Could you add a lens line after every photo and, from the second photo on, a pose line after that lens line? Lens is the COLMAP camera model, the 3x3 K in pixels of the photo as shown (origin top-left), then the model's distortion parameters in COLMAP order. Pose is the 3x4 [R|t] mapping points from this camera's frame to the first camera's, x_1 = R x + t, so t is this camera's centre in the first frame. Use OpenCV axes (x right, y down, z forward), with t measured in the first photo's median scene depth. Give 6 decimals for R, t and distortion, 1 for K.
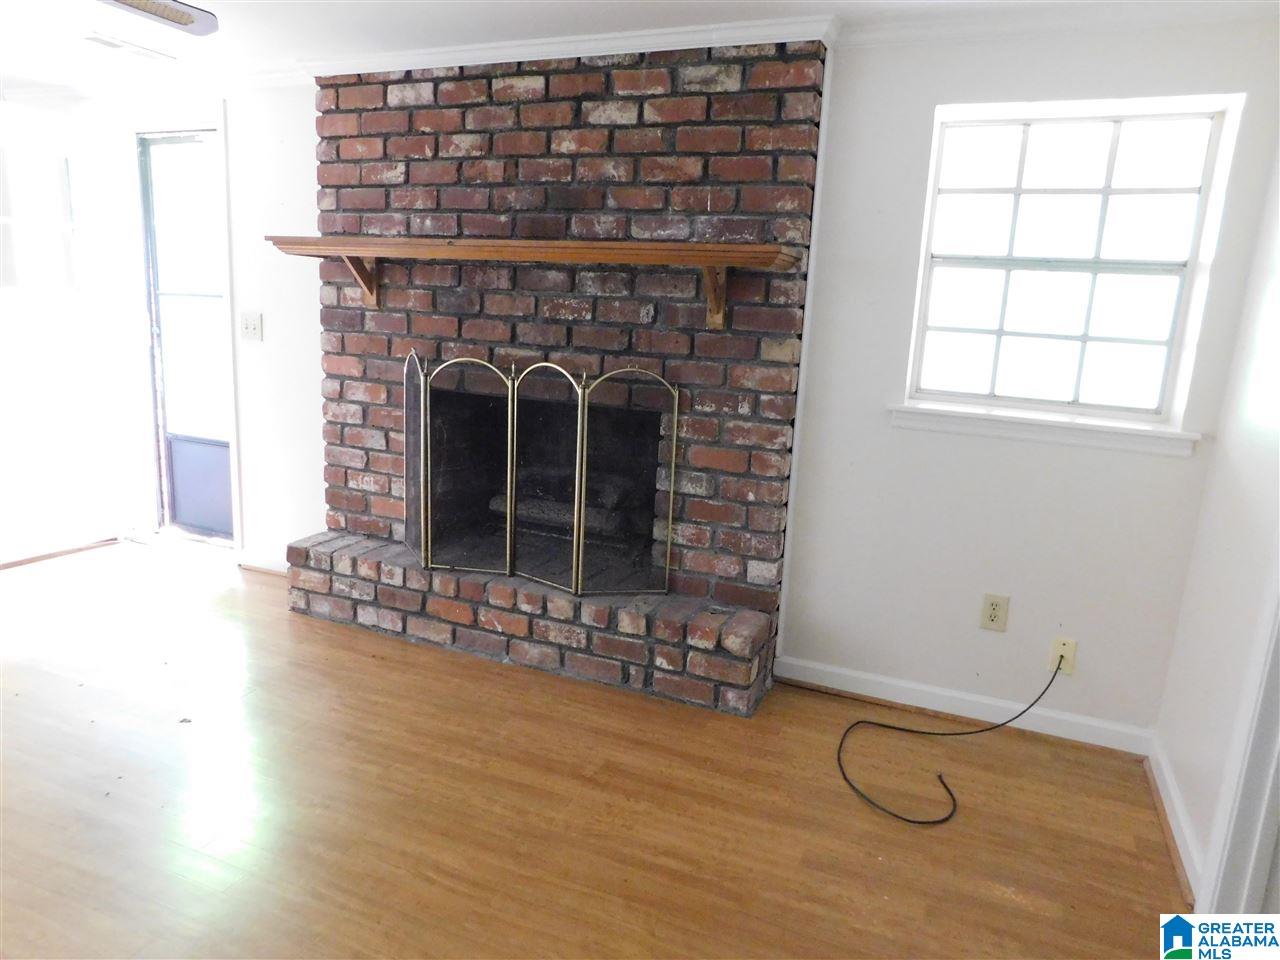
lens RADIAL K [[851.6, 0, 635.1], [0, 851.6, 480.0], [0, 0, 1]] dist [-0.025789, 0.010674]
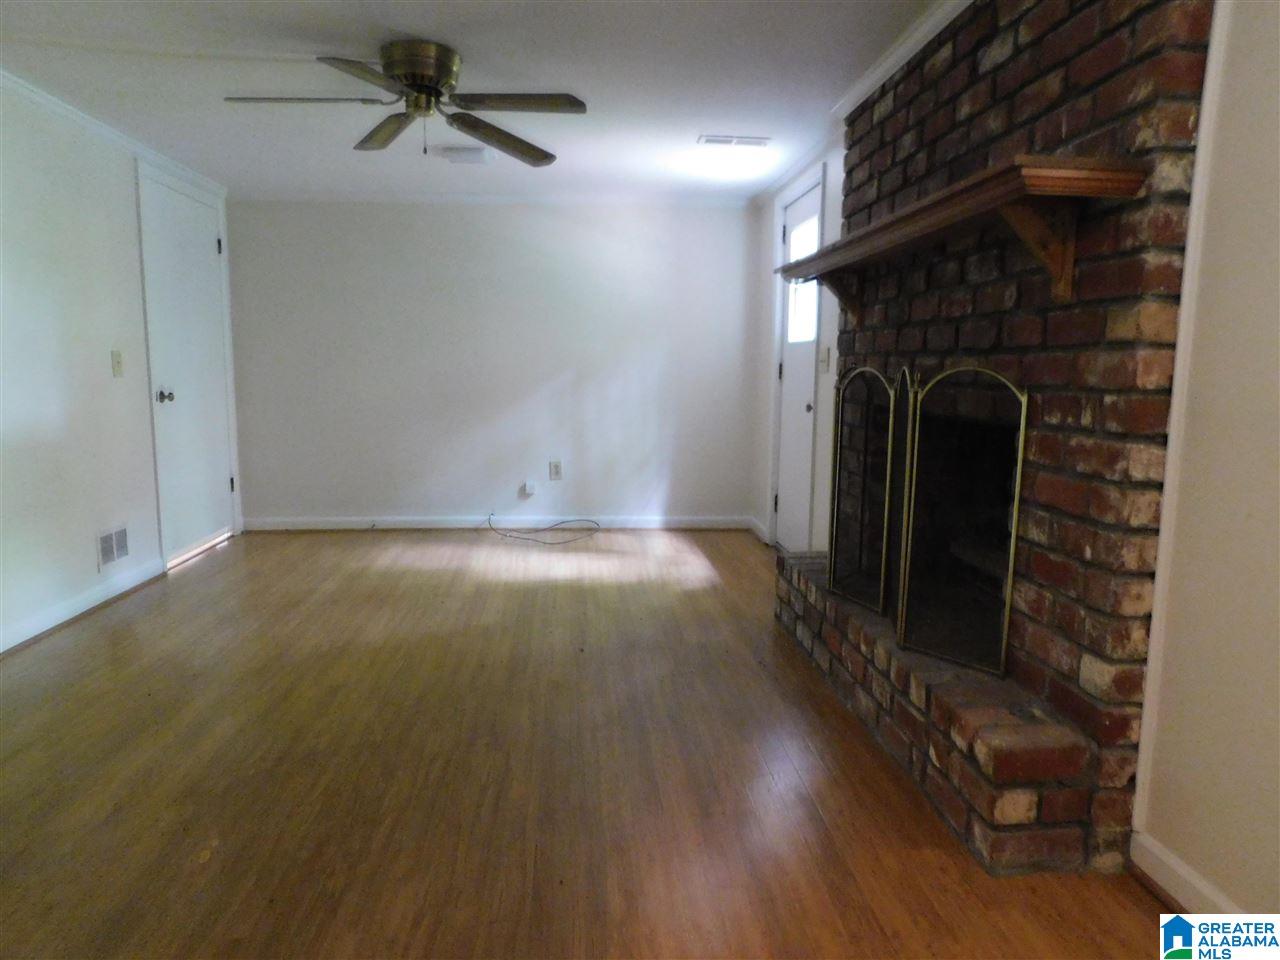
lens RADIAL K [[851.6, 0, 630.3], [0, 851.6, 483.5], [0, 0, 1]] dist [-0.025789, 0.010674]
pose [[0.439471, 0.068418, -0.895647, 0.550344], [-0.155961, 0.987763, -0.001072, 0.022228], [0.884614, 0.140157, 0.444764, 0.393164]]
